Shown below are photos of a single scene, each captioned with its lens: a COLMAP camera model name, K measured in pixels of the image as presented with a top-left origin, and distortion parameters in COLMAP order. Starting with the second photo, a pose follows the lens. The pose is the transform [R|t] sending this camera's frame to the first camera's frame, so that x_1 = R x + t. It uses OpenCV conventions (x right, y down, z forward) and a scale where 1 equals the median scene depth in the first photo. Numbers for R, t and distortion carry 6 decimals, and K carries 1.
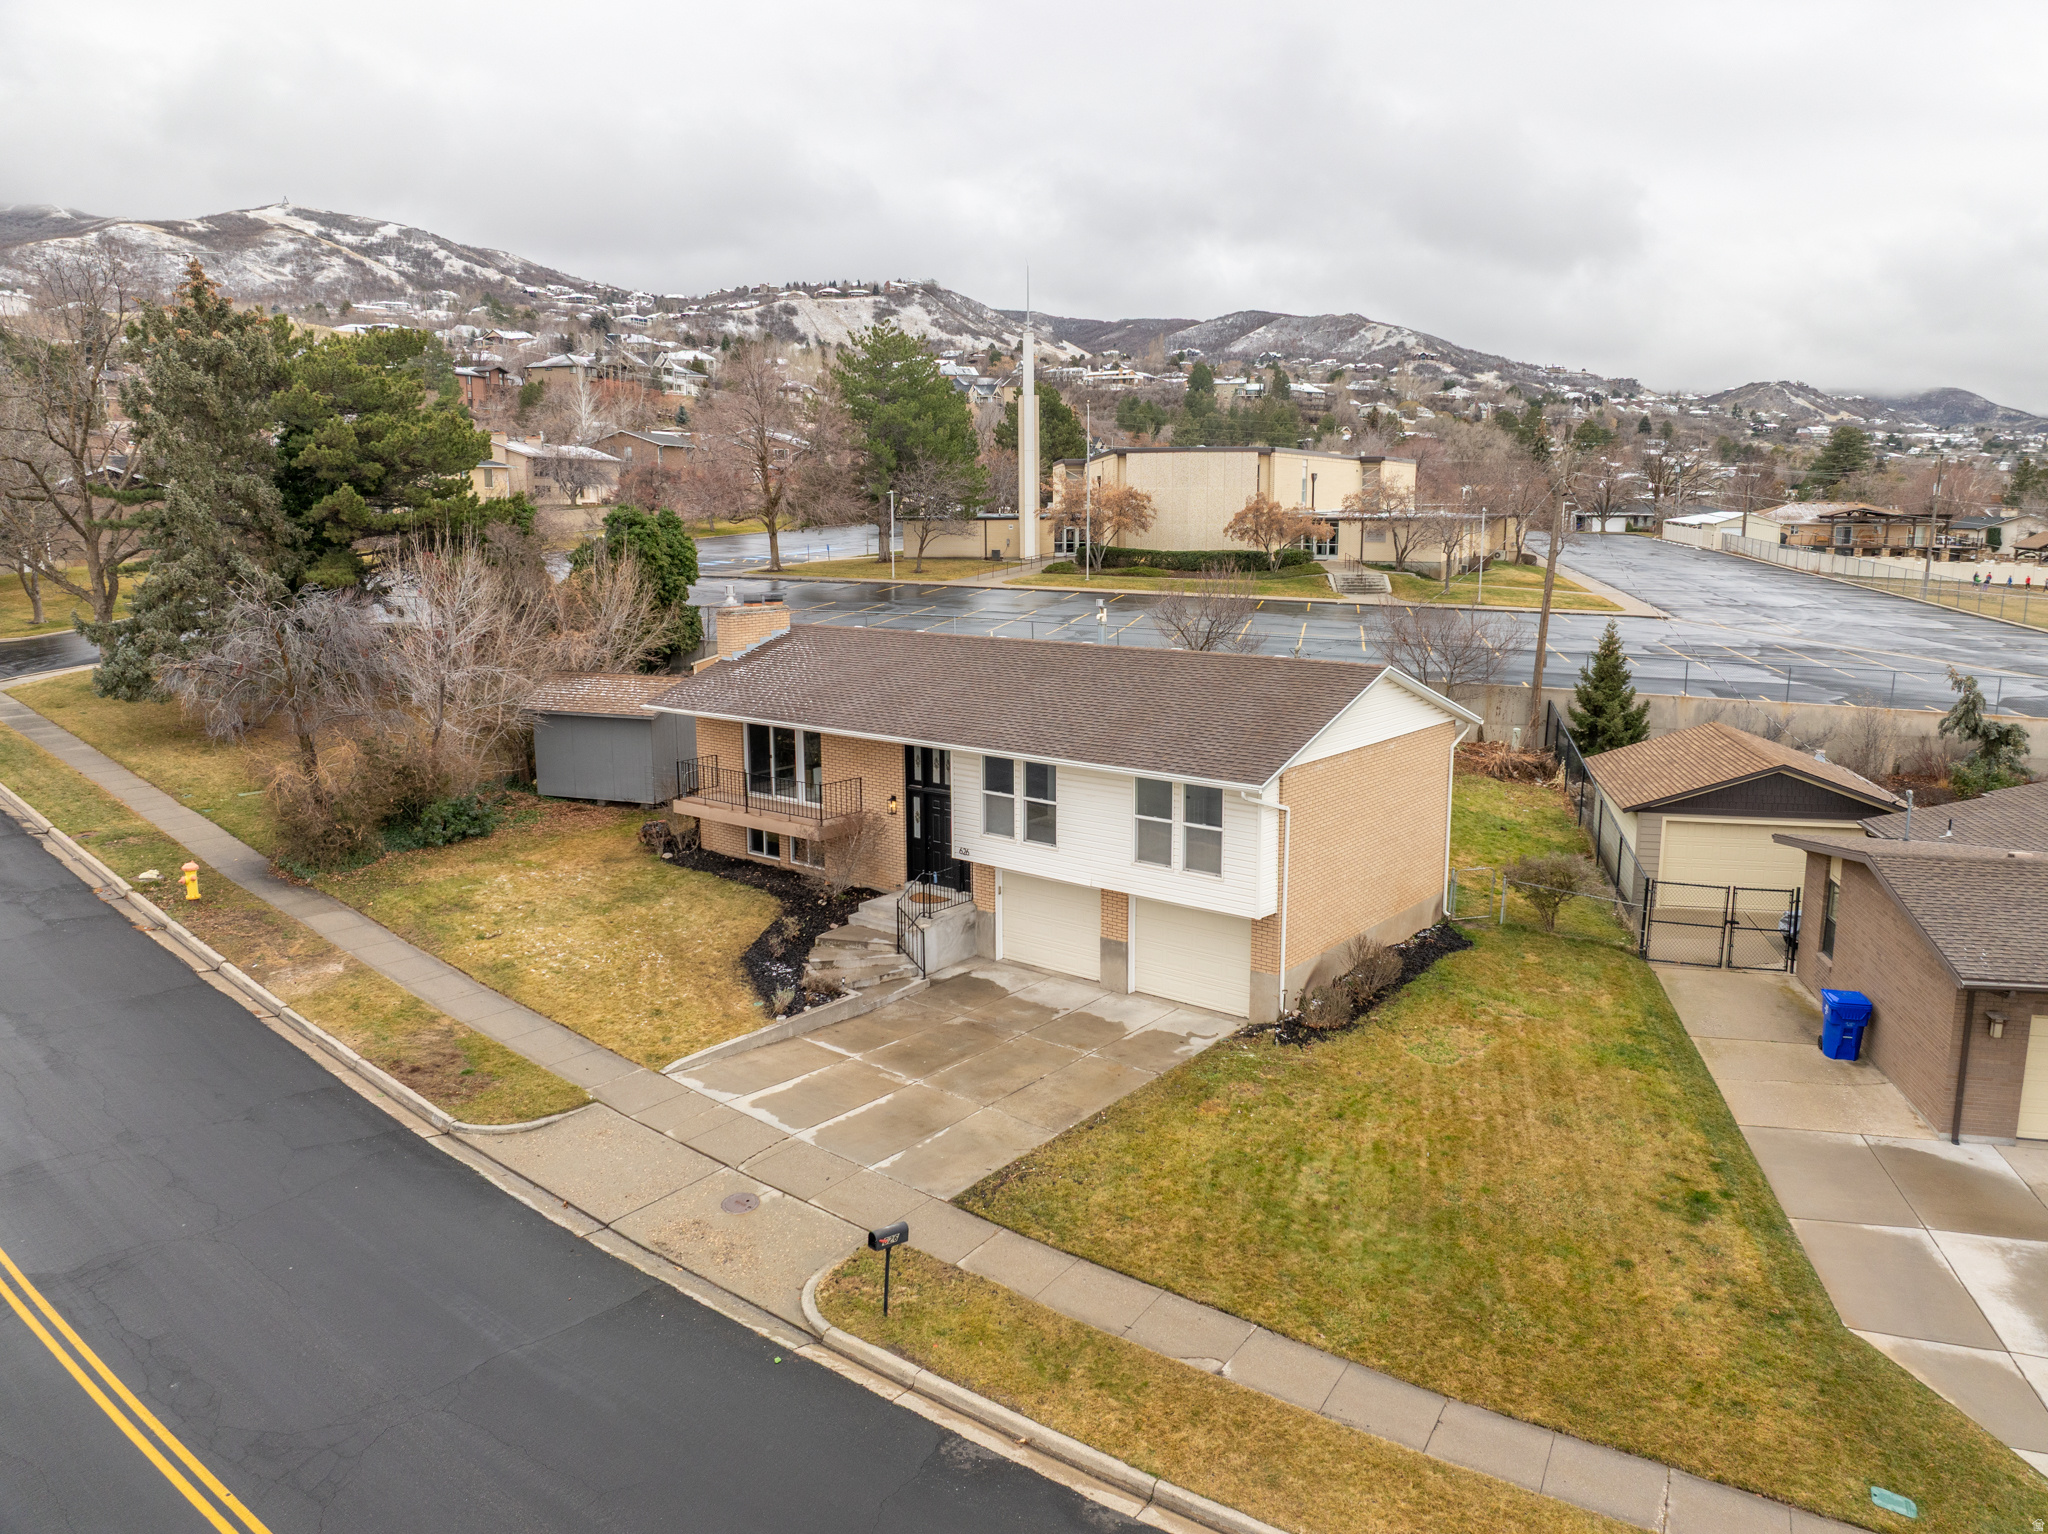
lens RADIAL K [[1439.0, 0, 1033.7], [0, 1439.0, 764.1], [0, 0, 1]] dist [-0.034906, 0.000883]
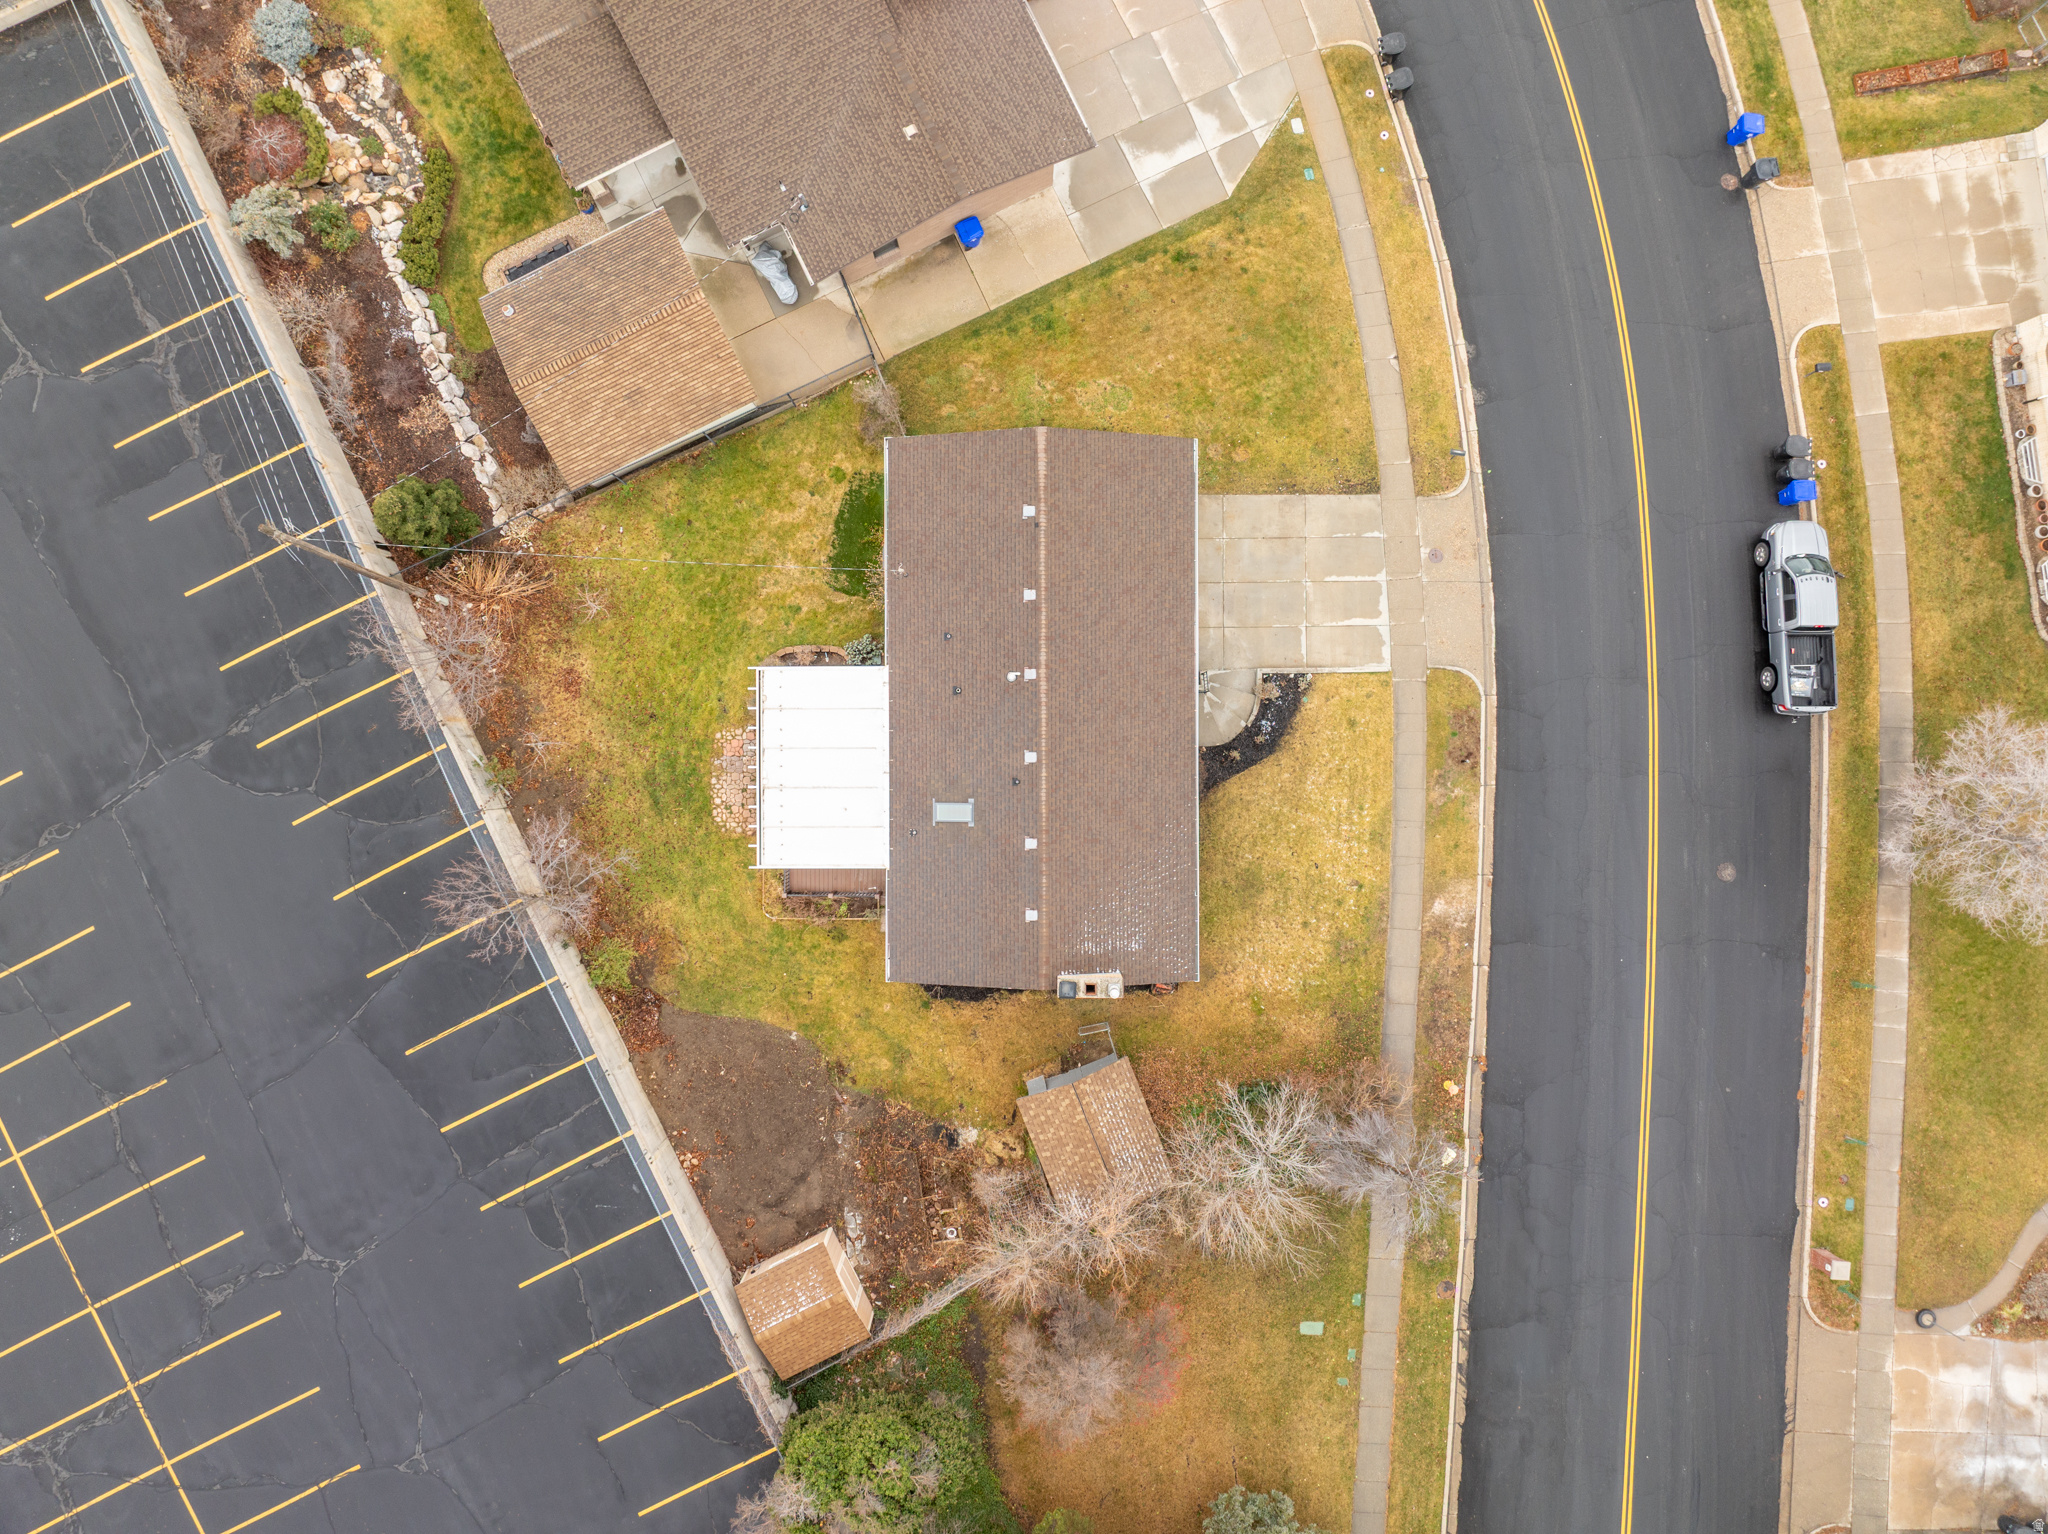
lens RADIAL K [[1439.0, 0, 1033.7], [0, 1439.0, 764.1], [0, 0, 1]] dist [-0.034906, 0.000883]
pose [[-0.626601, -0.779322, -0.005312, -0.024973], [0.138073, -0.117718, 0.983401, -1.590611], [-0.767012, 0.615467, 0.181365, 0.910793]]
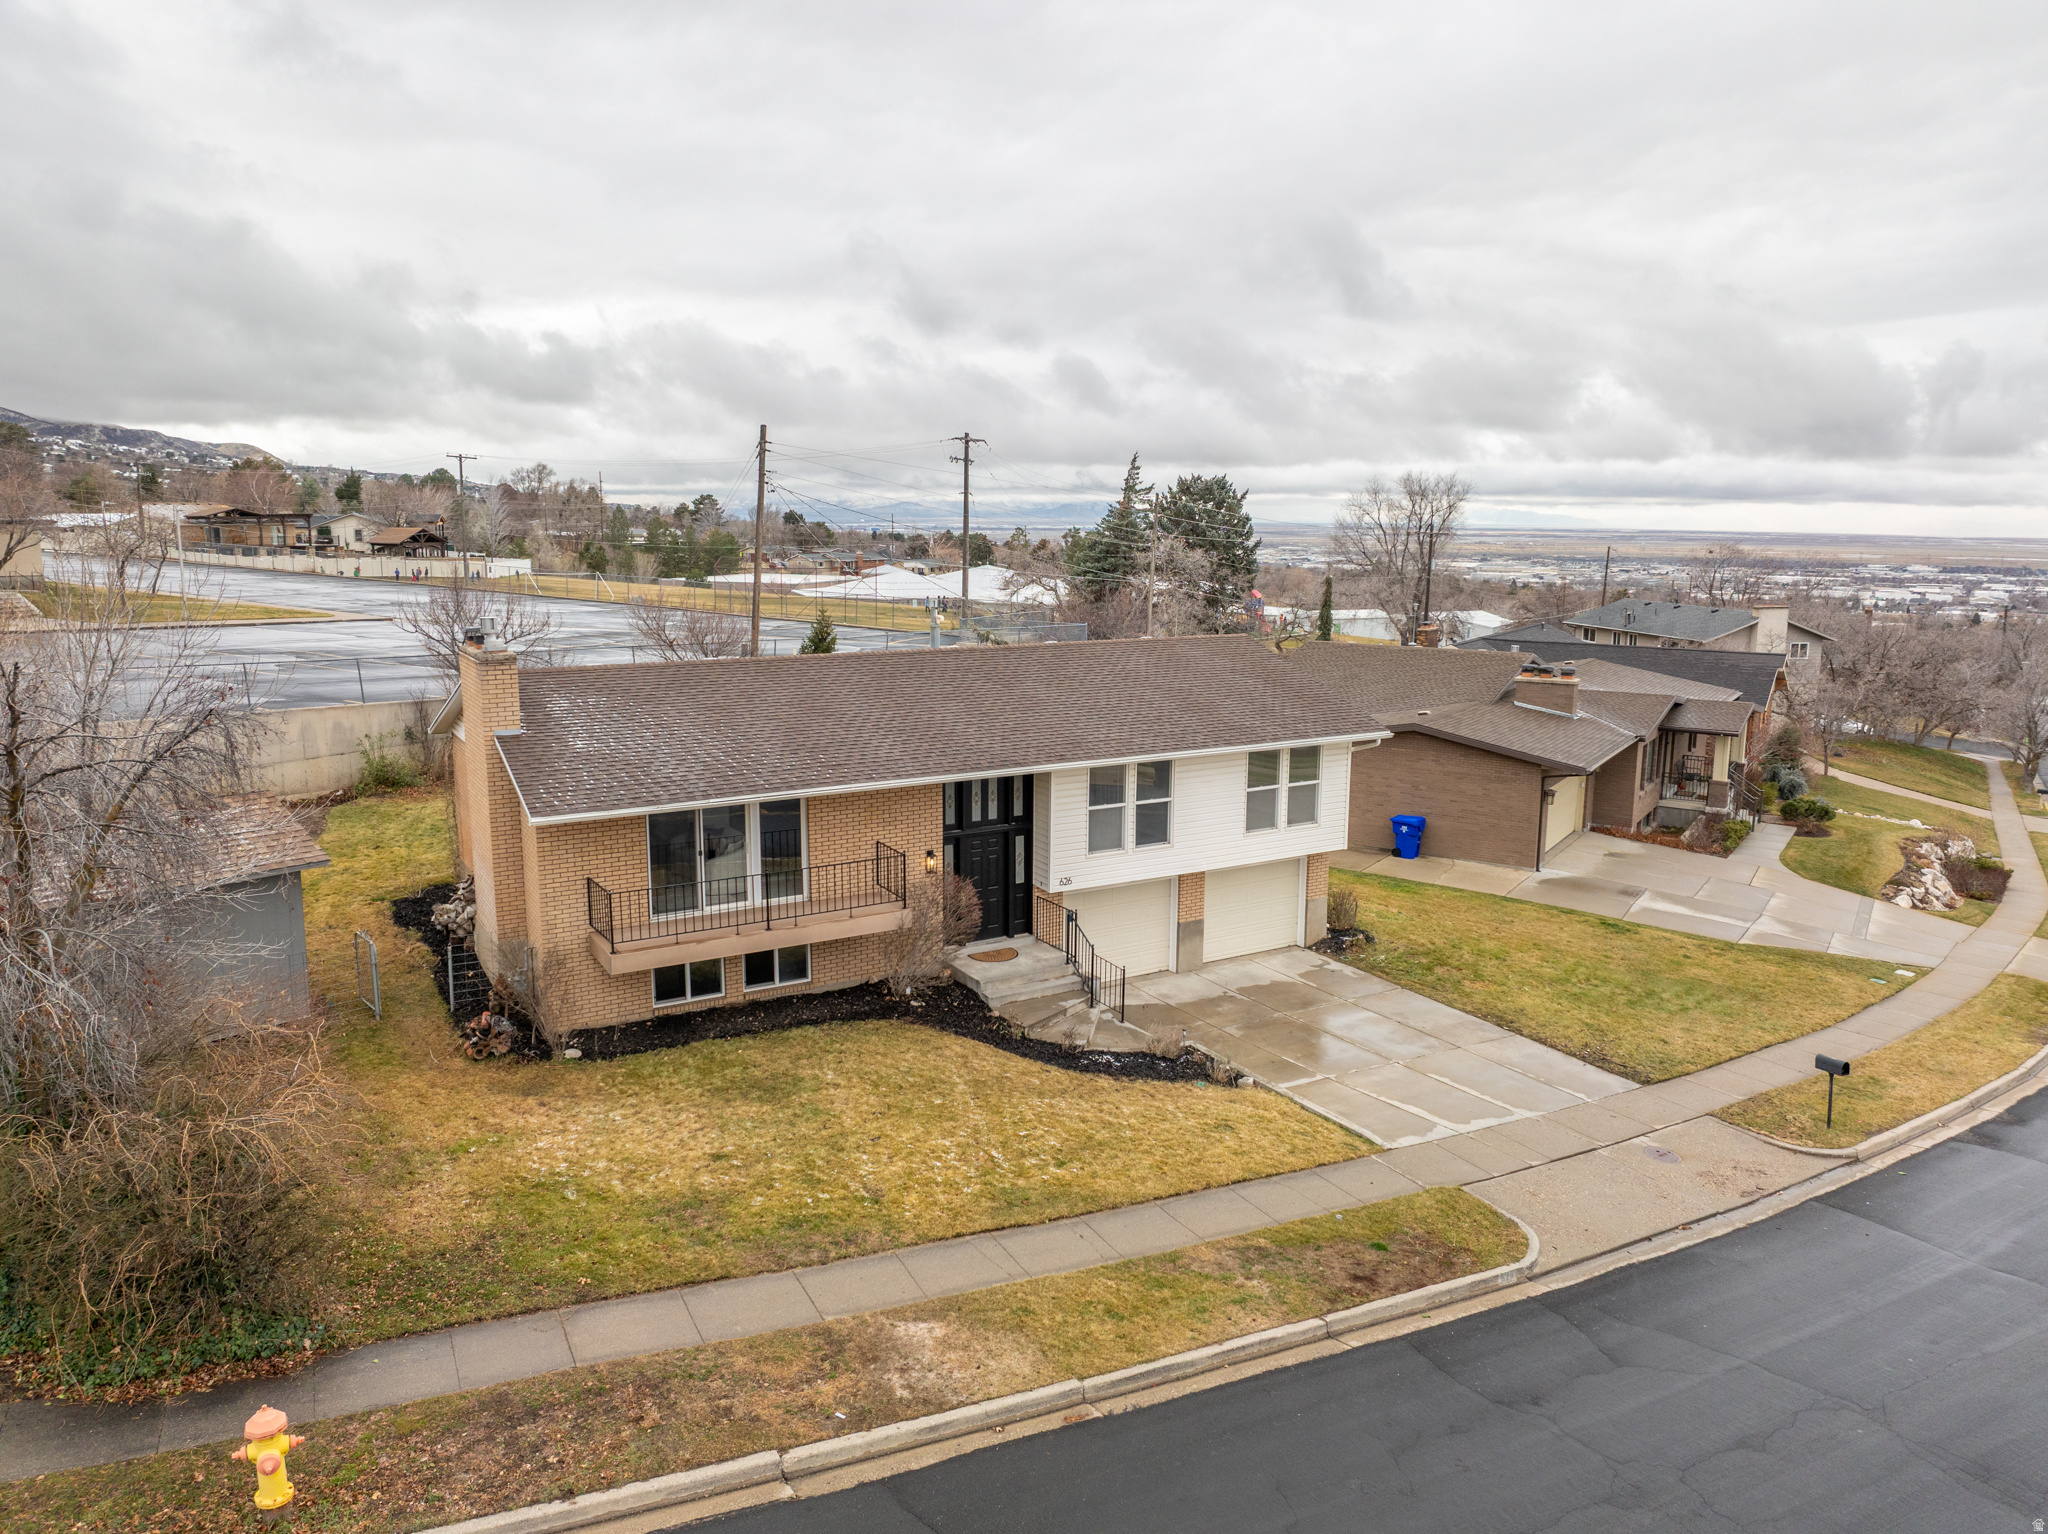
lens RADIAL K [[1439.0, 0, 1033.7], [0, 1439.0, 764.1], [0, 0, 1]] dist [-0.034906, 0.000883]
pose [[0.348628, -0.157509, 0.923931, -0.901586], [0.158869, 0.981444, 0.107368, -0.114052], [-0.923698, 0.109353, 0.367183, 0.704175]]
